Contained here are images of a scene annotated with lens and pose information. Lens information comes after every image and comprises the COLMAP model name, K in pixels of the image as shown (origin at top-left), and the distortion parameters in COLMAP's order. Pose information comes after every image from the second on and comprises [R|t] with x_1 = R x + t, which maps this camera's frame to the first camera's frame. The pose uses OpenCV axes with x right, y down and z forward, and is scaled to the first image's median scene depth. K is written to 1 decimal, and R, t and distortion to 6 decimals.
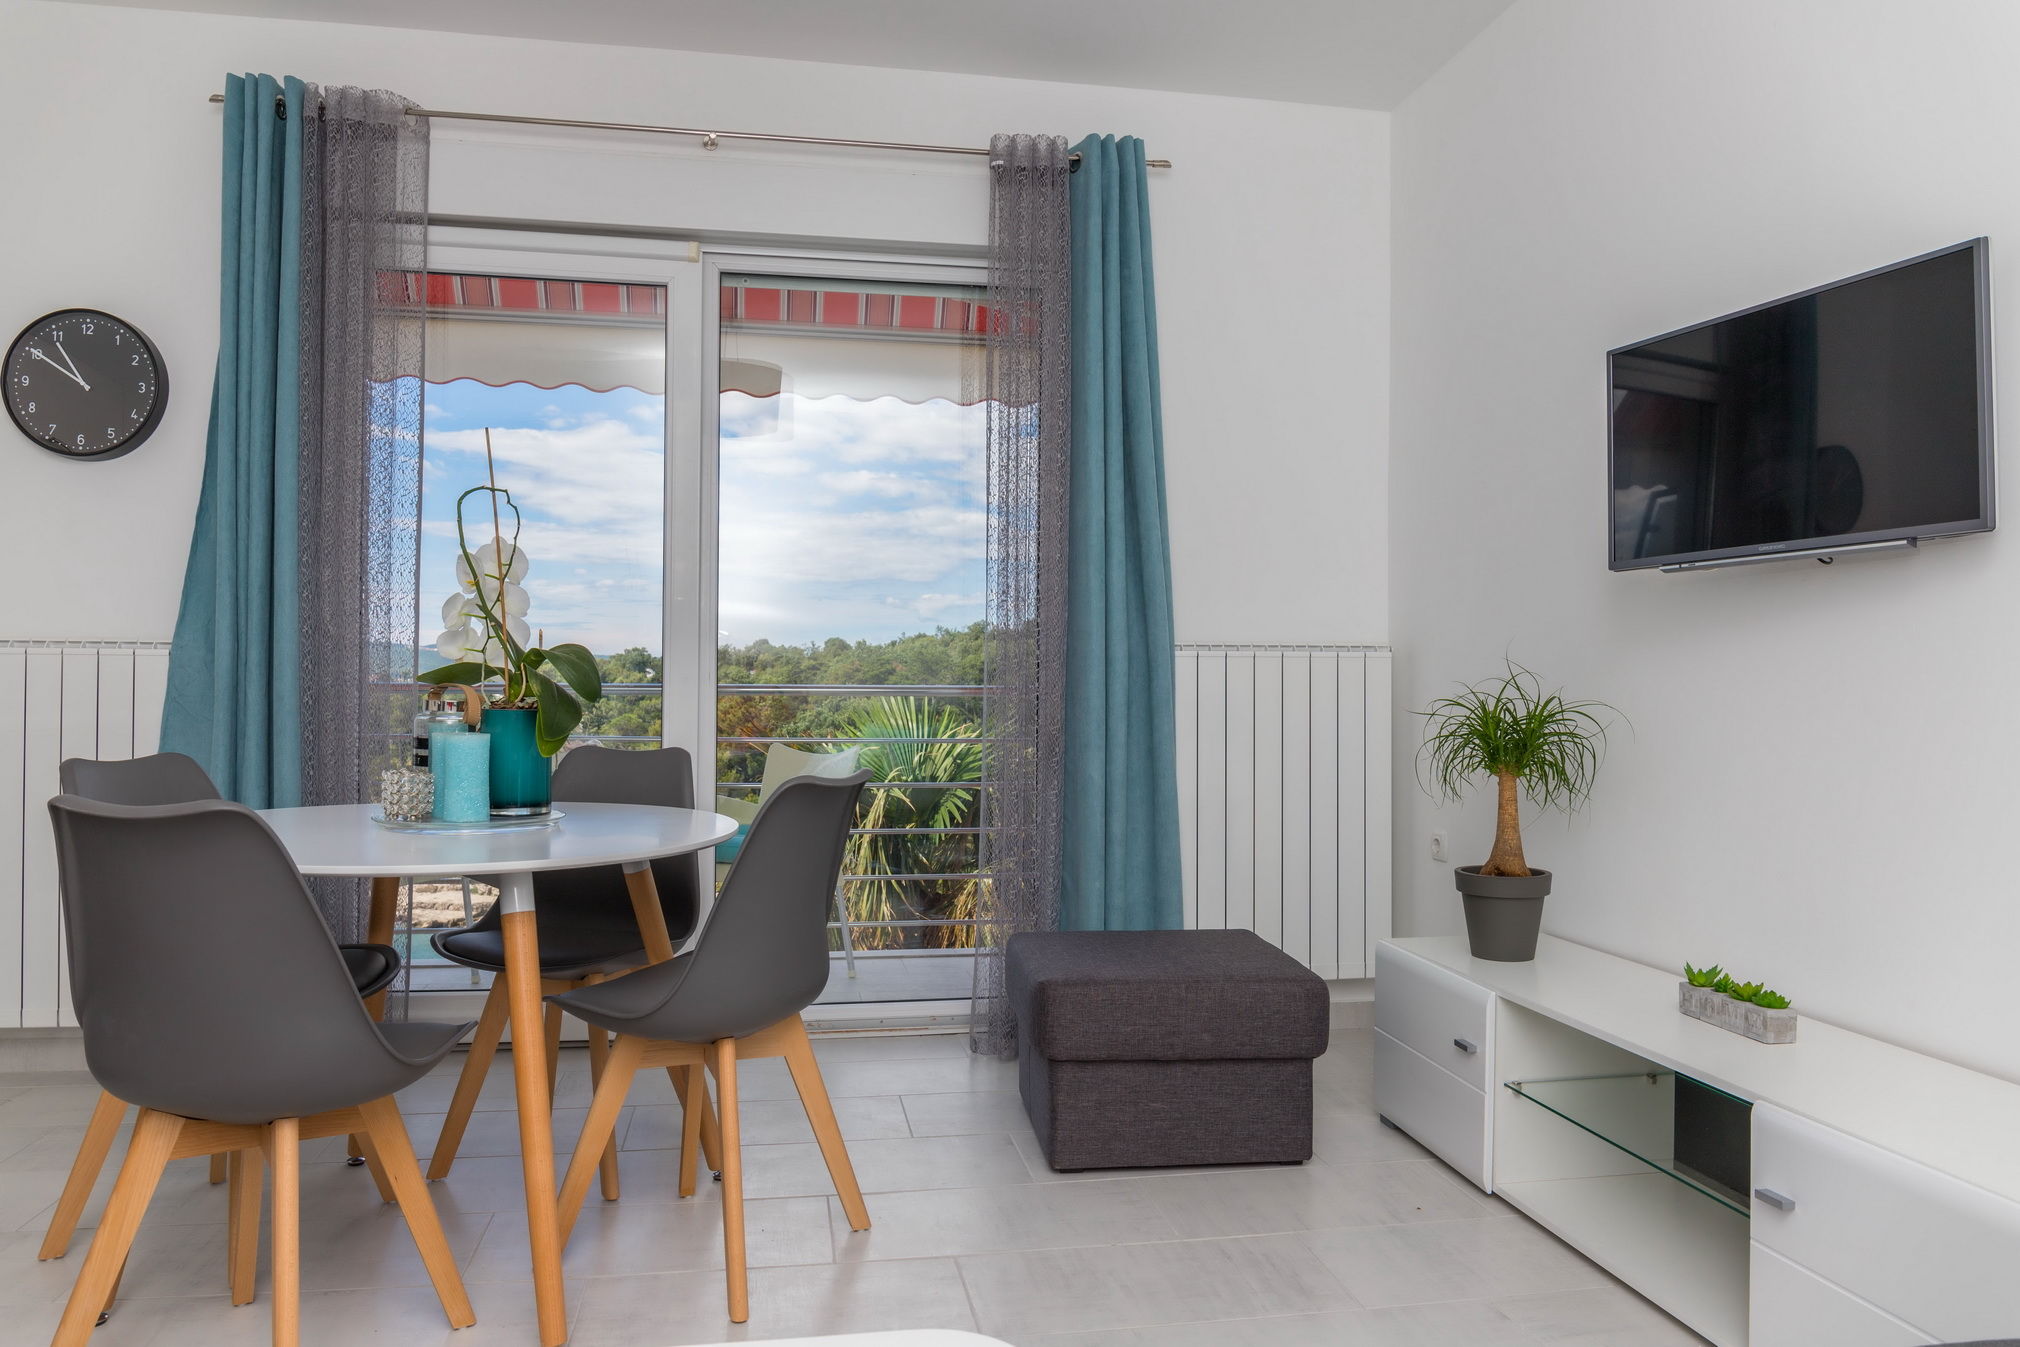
lens RADIAL K [[1365.0, 0, 1008.2], [0, 1365.0, 676.8], [0, 0, 1]] dist [-0.012275, -0.026072]
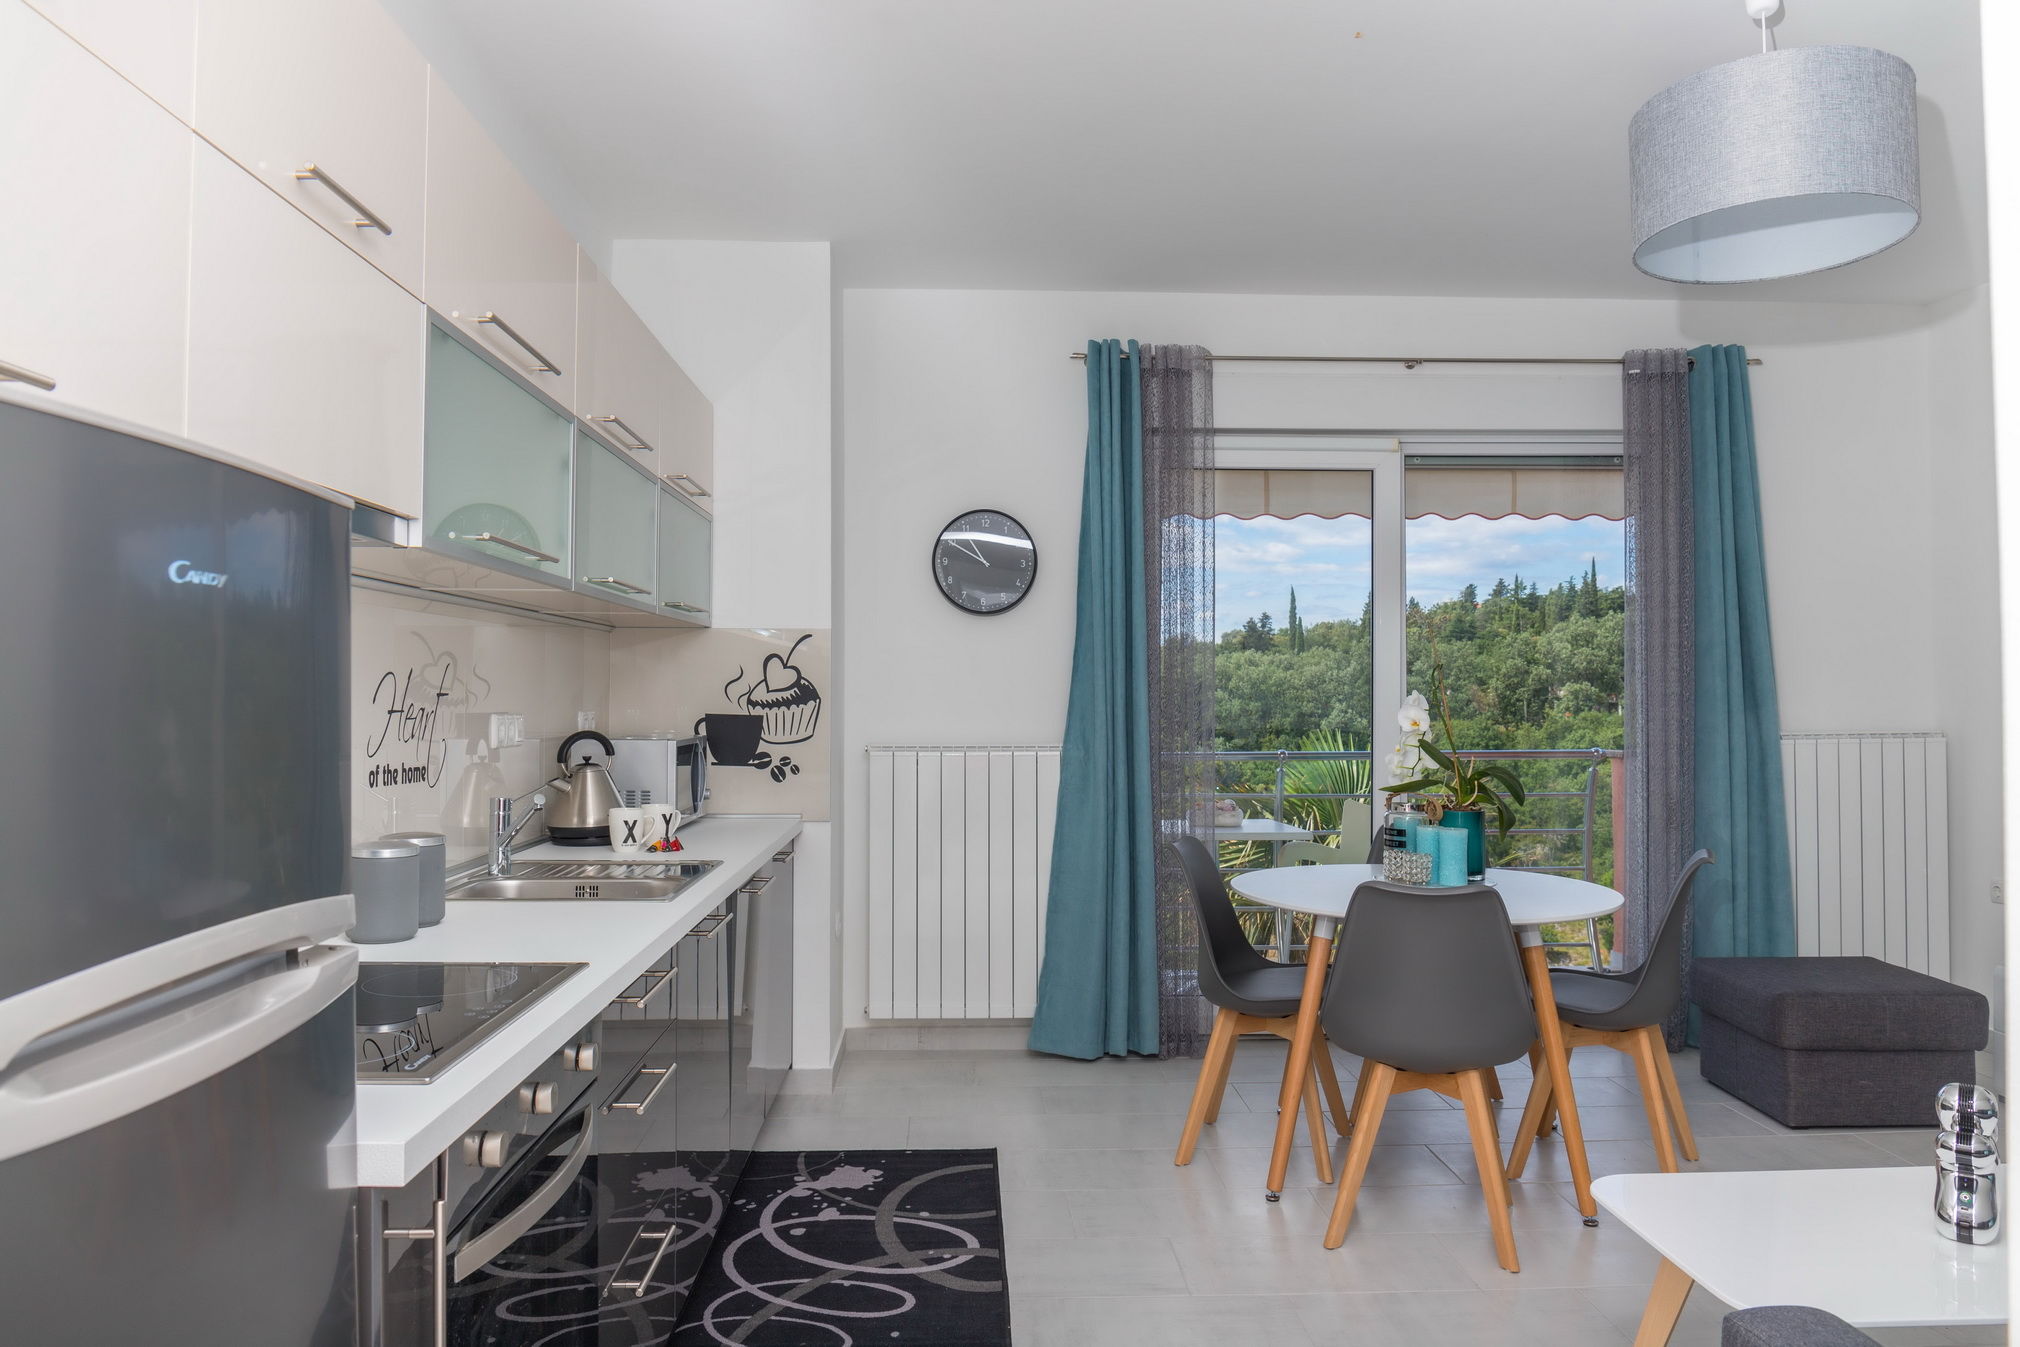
lens RADIAL K [[1365.0, 0, 1008.2], [0, 1365.0, 676.8], [0, 0, 1]] dist [-0.012275, -0.026072]
pose [[0.990496, -0.013091, -0.136919, -0.449989], [0.011914, 0.999885, -0.009415, -0.080171], [0.137027, 0.007694, 0.990537, -0.395831]]
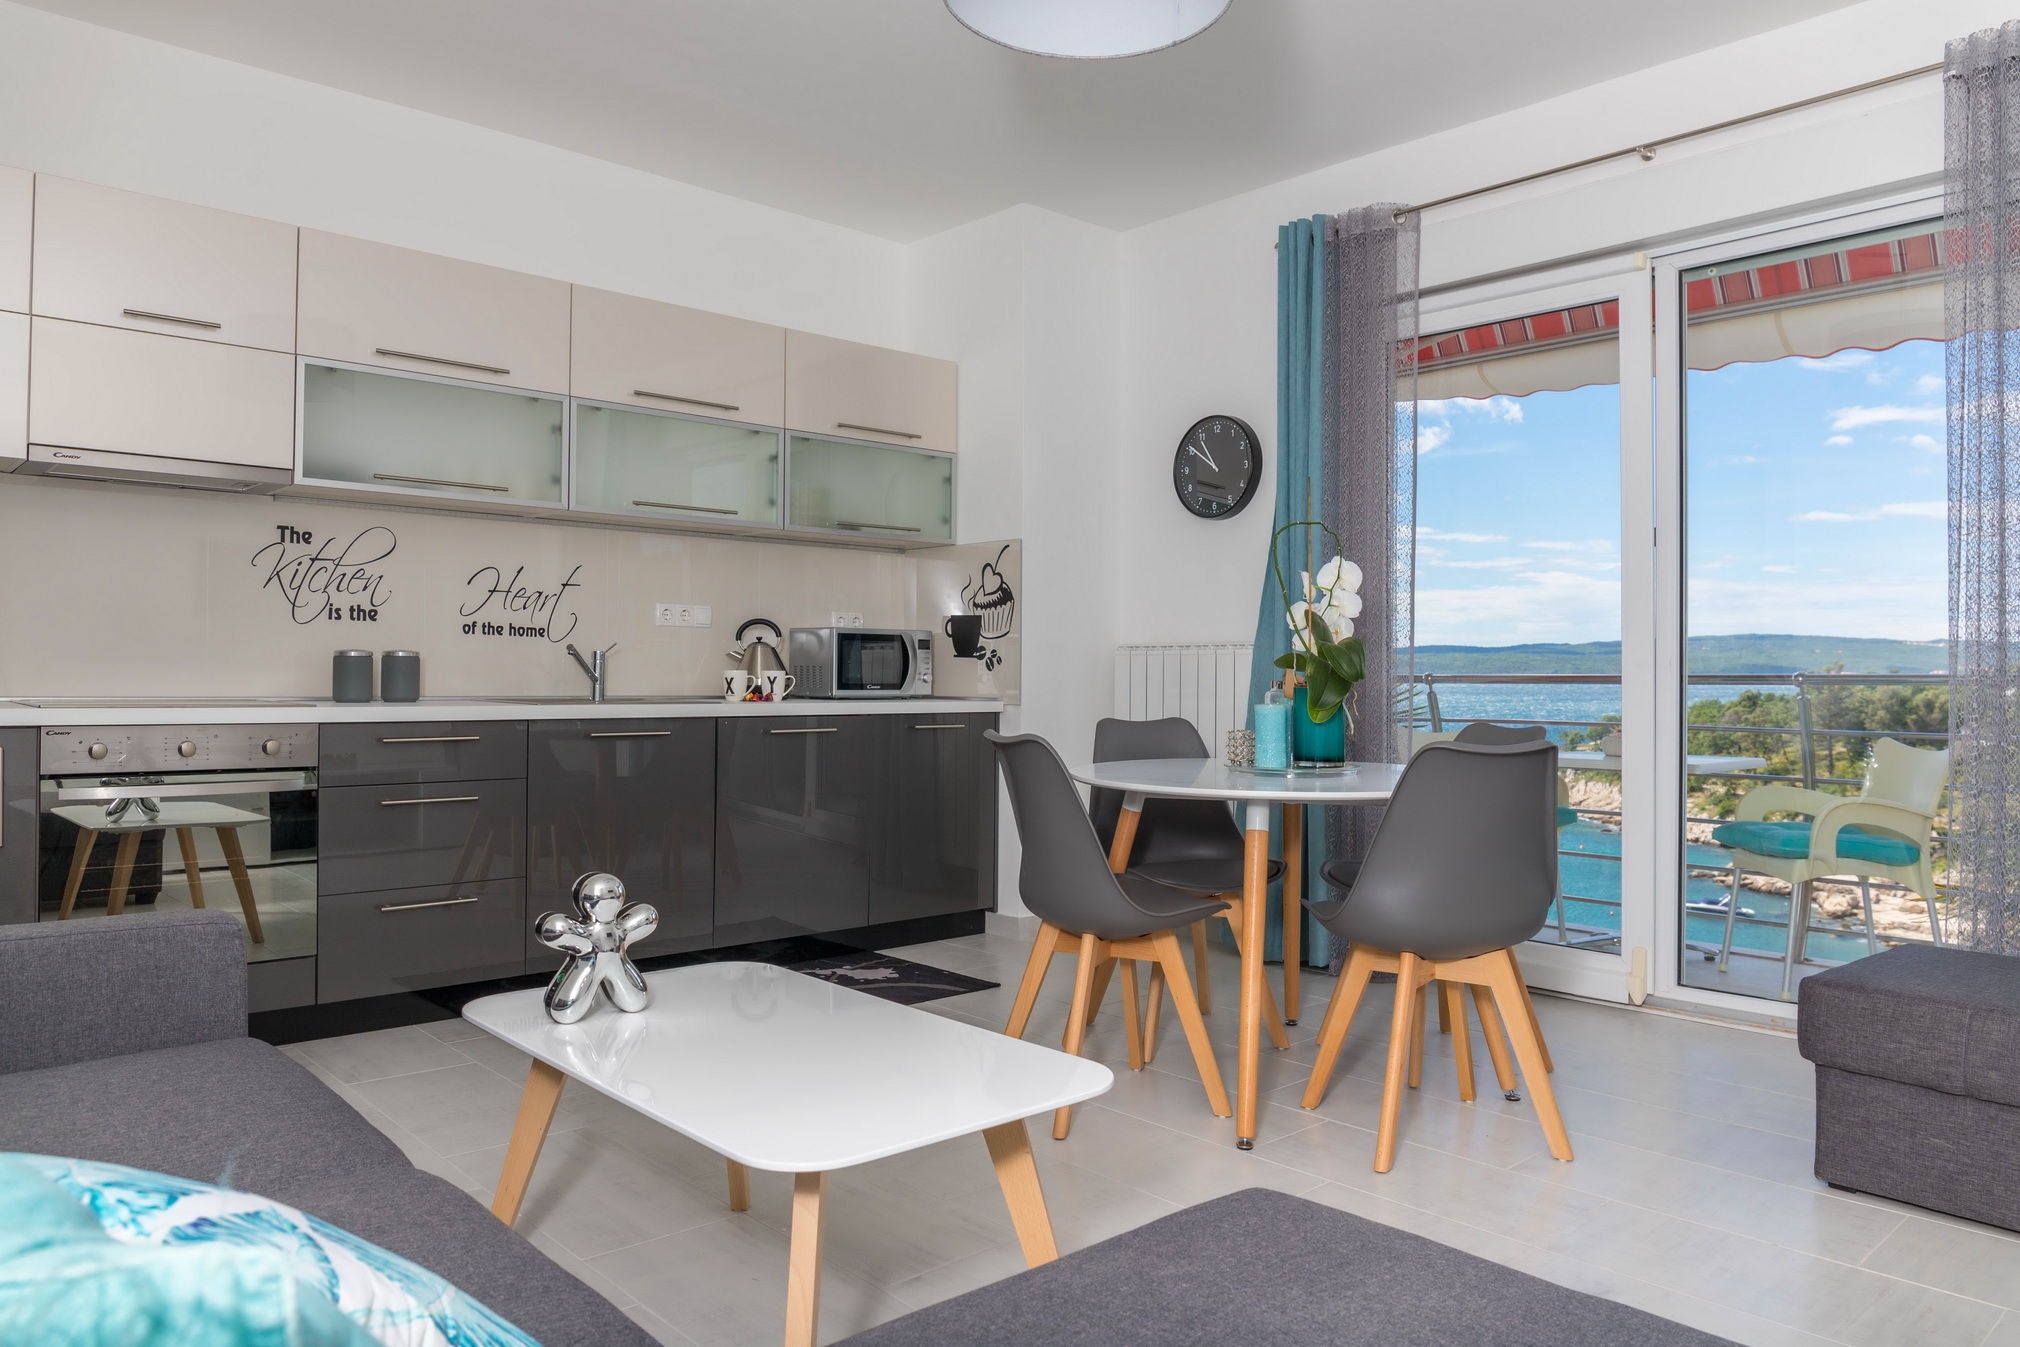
lens RADIAL K [[1358.5, 0, 1009.3], [0, 1358.5, 679.0], [0, 0, 1]] dist [-0.010357, -0.022077]
pose [[0.537555, -0.005036, -0.843213, 0.407295], [0.005411, 0.999982, -0.002523, 0.012287], [0.843211, -0.003207, 0.537573, 0.026338]]
